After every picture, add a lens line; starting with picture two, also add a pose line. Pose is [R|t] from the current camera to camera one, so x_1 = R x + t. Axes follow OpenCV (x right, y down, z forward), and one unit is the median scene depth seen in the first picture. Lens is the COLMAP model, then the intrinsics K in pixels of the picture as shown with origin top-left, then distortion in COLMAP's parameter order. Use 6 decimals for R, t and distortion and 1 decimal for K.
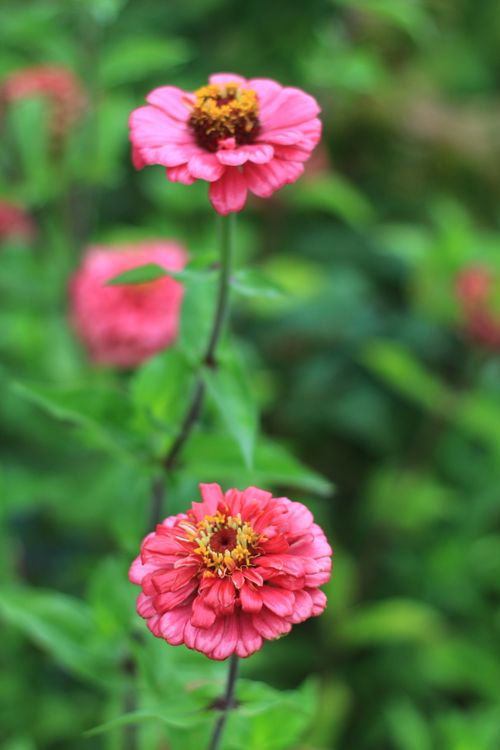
lens RADIAL K [[2040.0, 0, 251.1], [0, 2040.0, 375.3], [0, 0, 1]] dist [-0.091837, 0.000000]
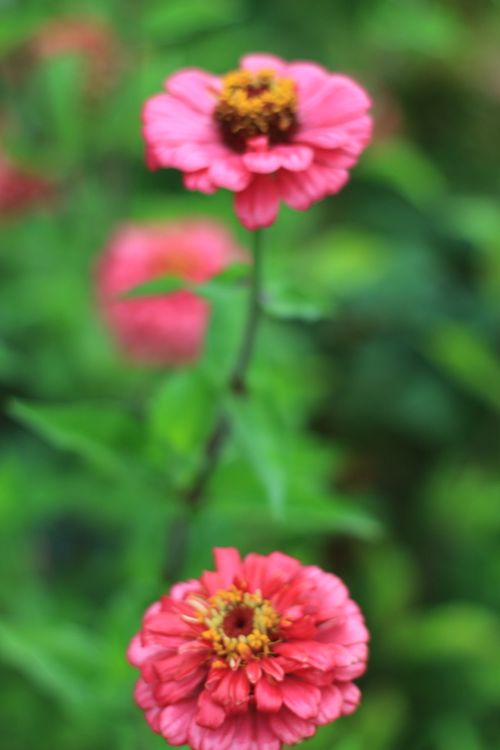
lens RADIAL K [[2040.0, 0, 248.8], [0, 2040.0, 374.7], [0, 0, 1]] dist [-0.091837, 0.000000]
pose [[0.998894, 0.027685, -0.038004, 0.019341], [-0.026274, 0.998965, 0.037130, -0.050790], [0.038993, -0.036091, 0.998588, 0.163468]]
